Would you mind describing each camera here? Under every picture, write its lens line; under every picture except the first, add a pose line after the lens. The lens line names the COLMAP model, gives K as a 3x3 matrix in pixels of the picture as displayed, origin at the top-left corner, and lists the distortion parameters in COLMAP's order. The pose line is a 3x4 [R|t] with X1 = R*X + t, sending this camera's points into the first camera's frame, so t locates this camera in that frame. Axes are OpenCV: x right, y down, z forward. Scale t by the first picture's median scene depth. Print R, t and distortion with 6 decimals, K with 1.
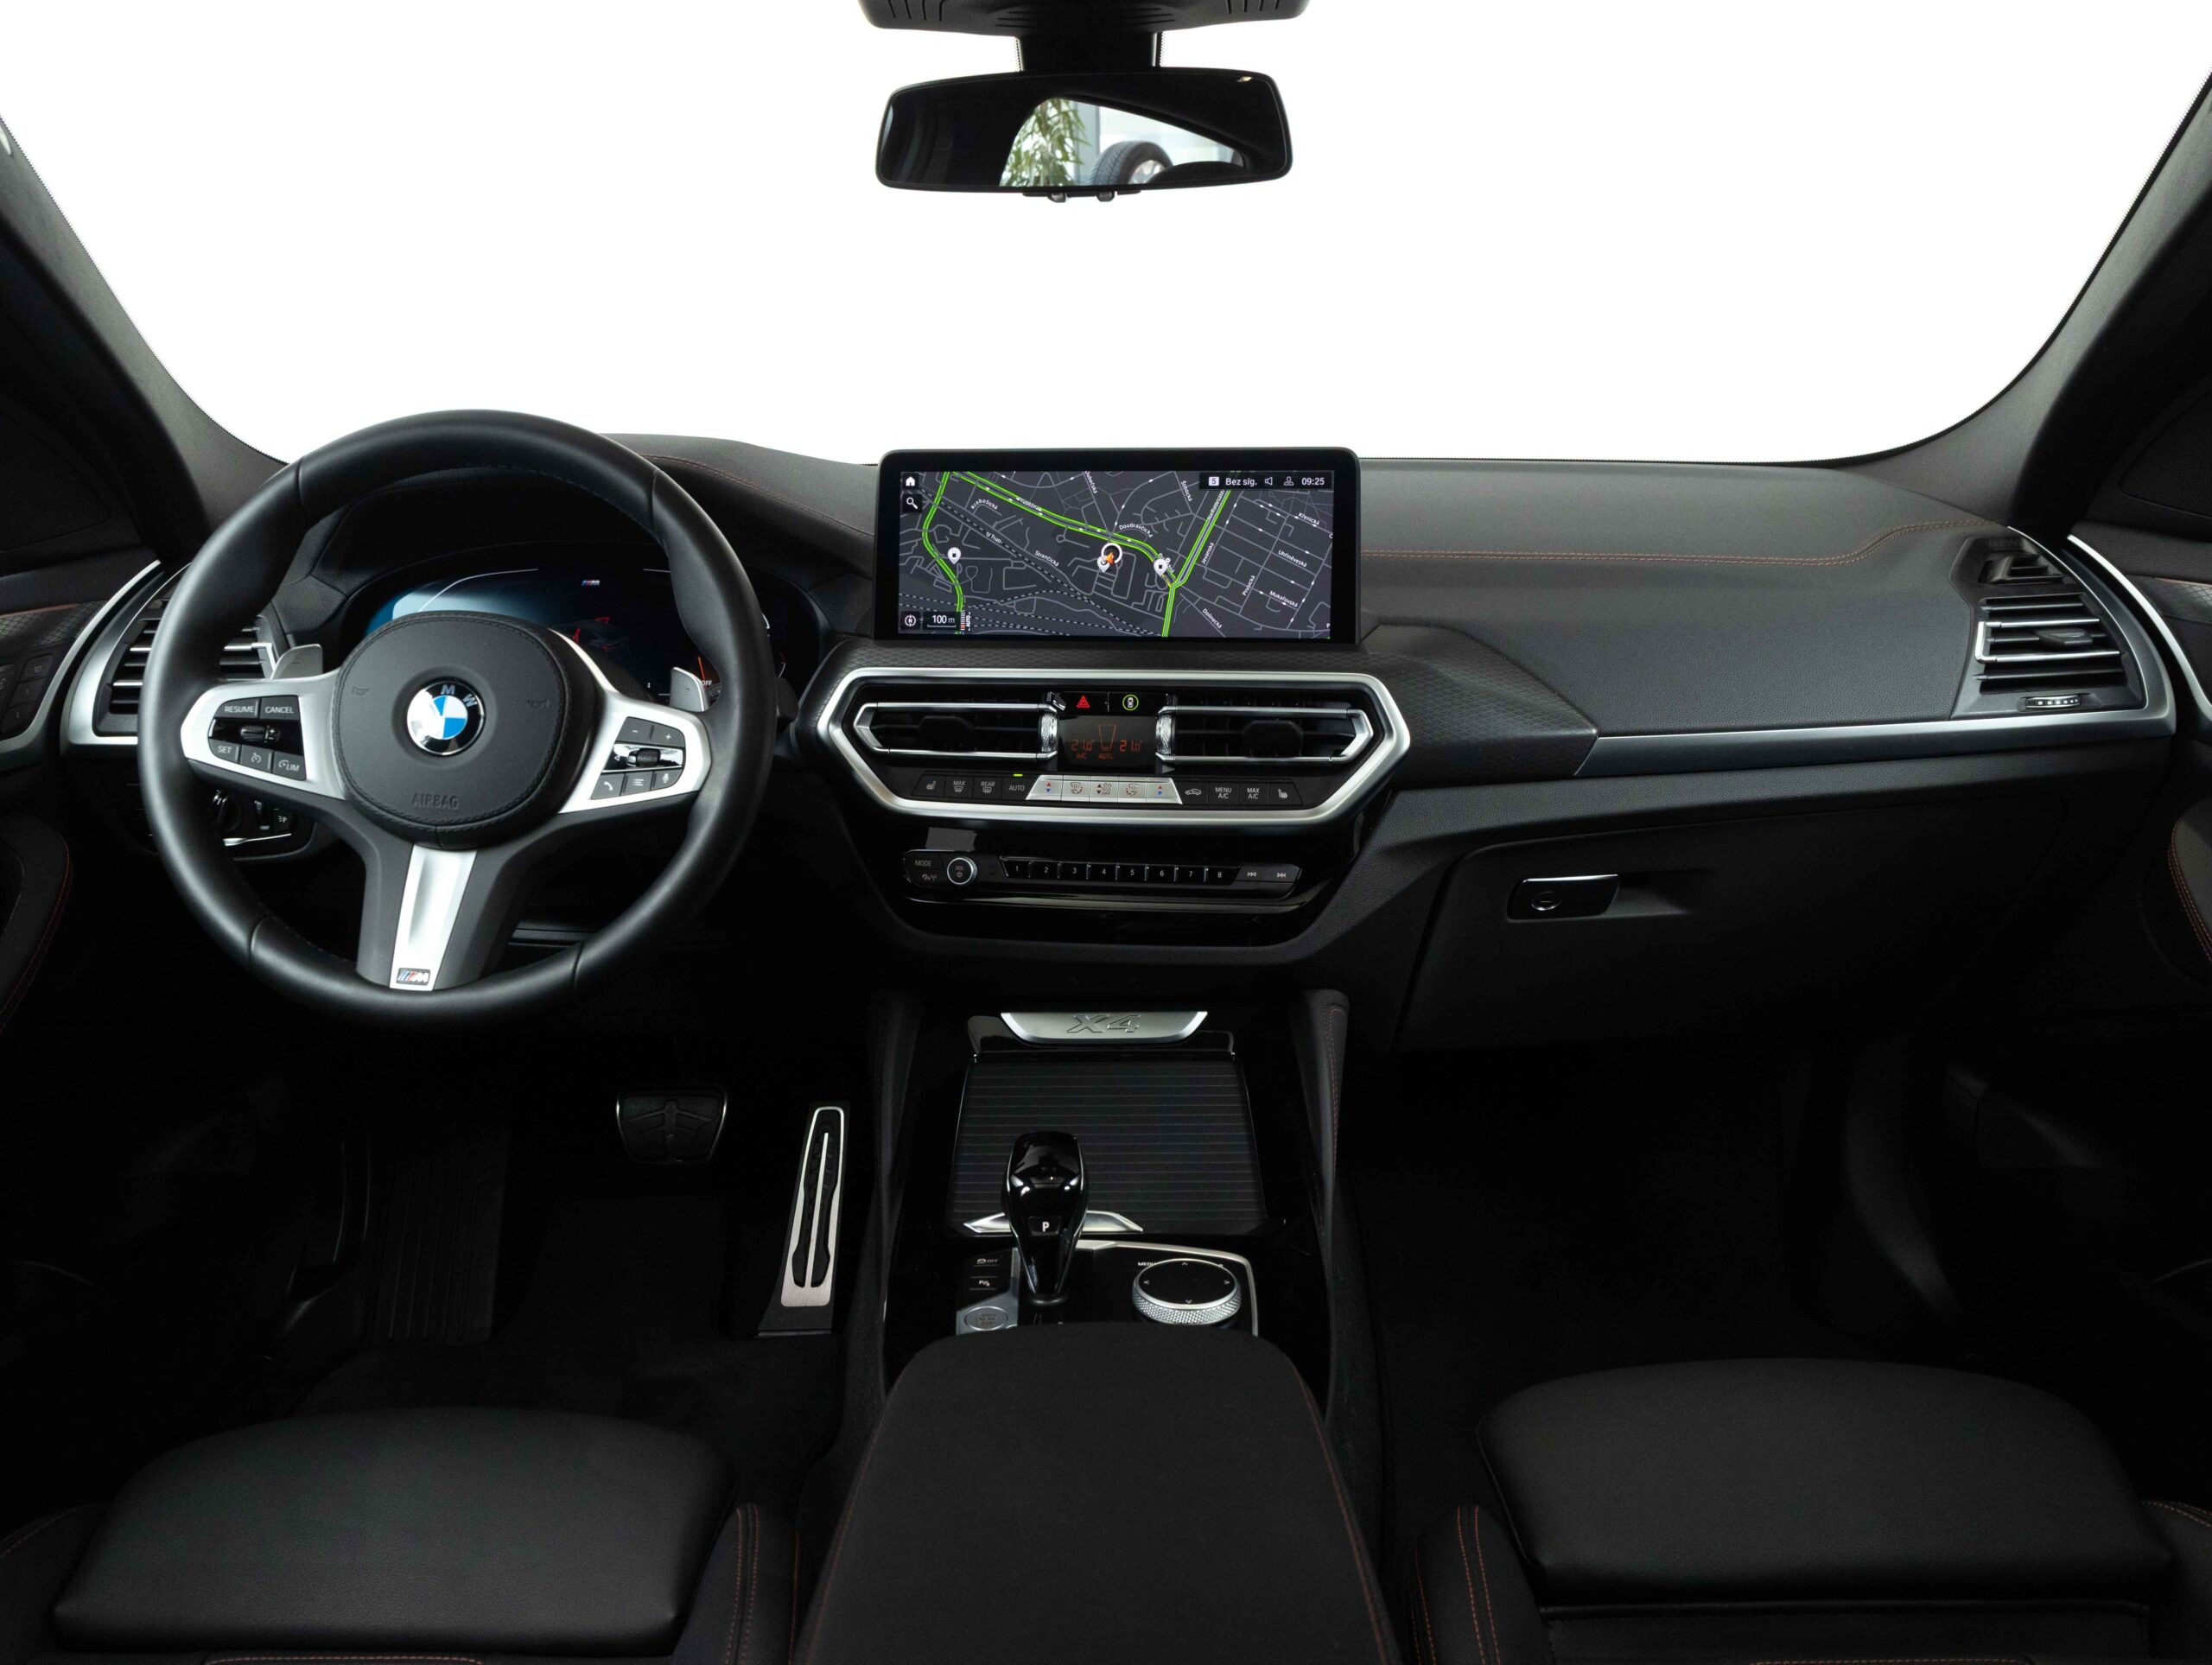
lens RADIAL K [[1645.7, 0, 1096.6], [0, 1645.7, 843.2], [0, 0, 1]] dist [-0.017647, -0.003774]
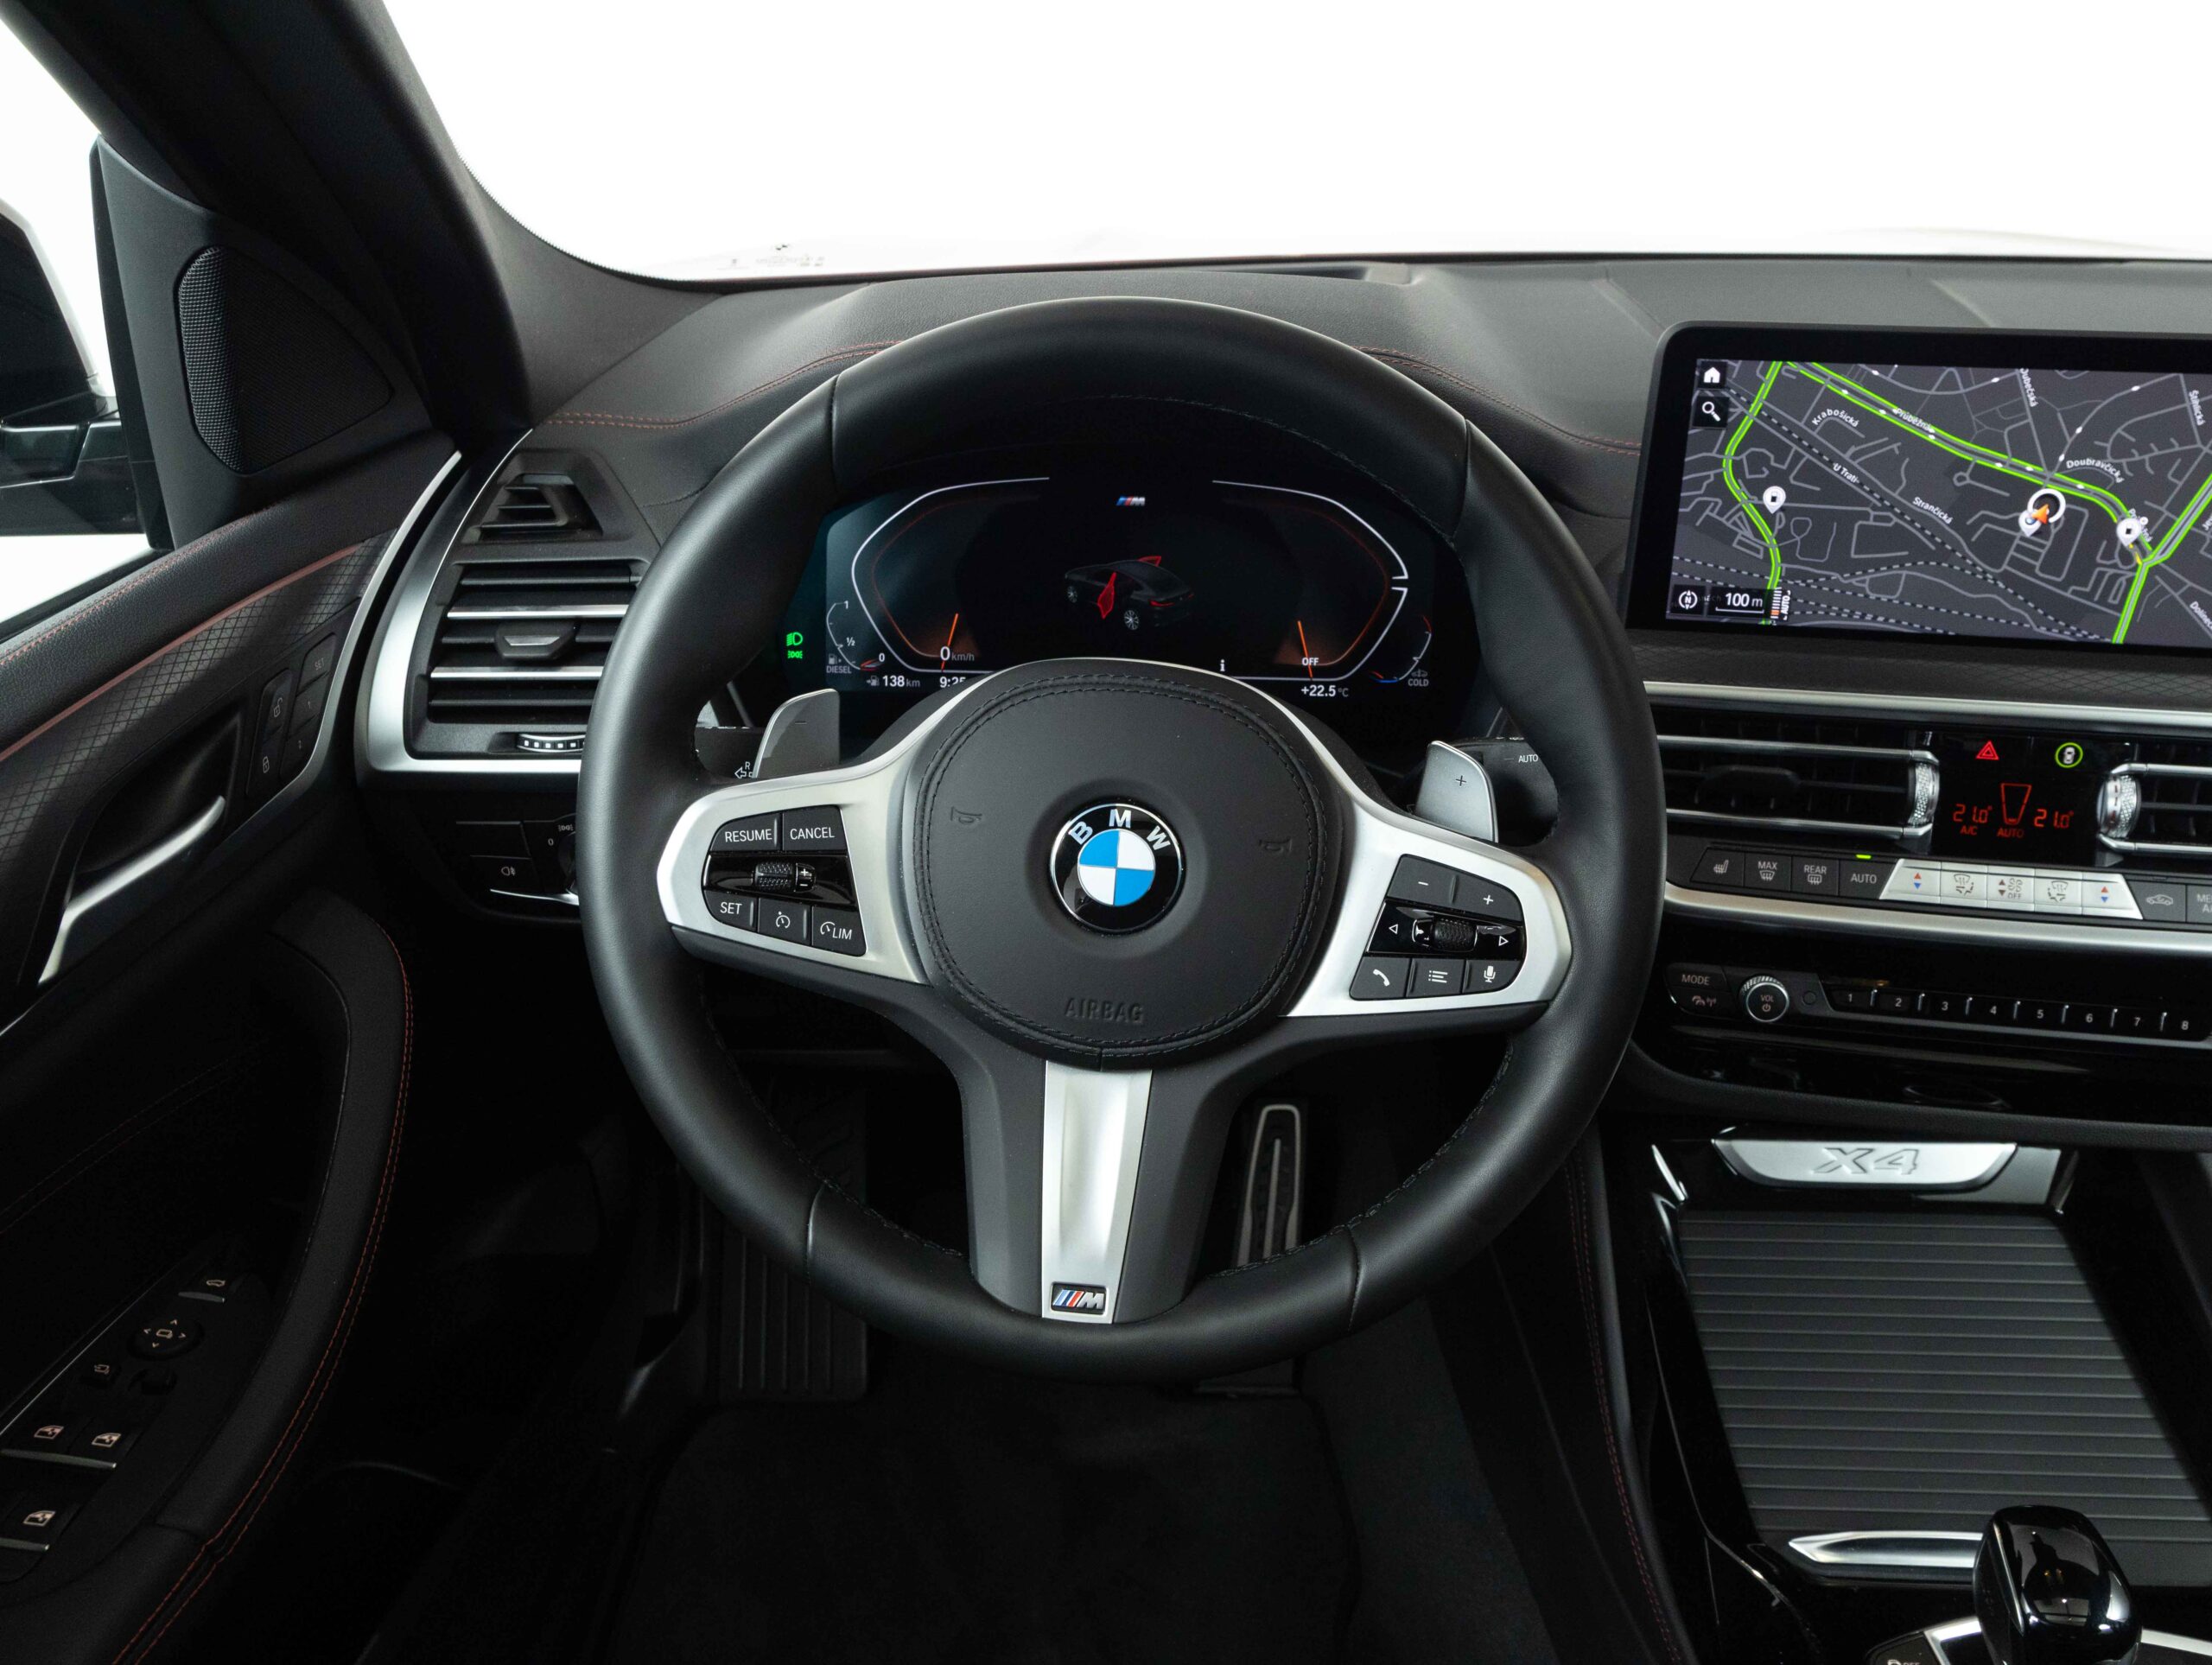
lens RADIAL K [[1652.8, 0, 1116.7], [0, 1652.8, 825.1], [0, 0, 1]] dist [-0.007468, 0.010891]
pose [[0.999836, 0.015359, -0.009575, -0.335538], [-0.013168, 0.980244, 0.197353, -0.177928], [0.012417, -0.197194, 0.980286, 0.365584]]
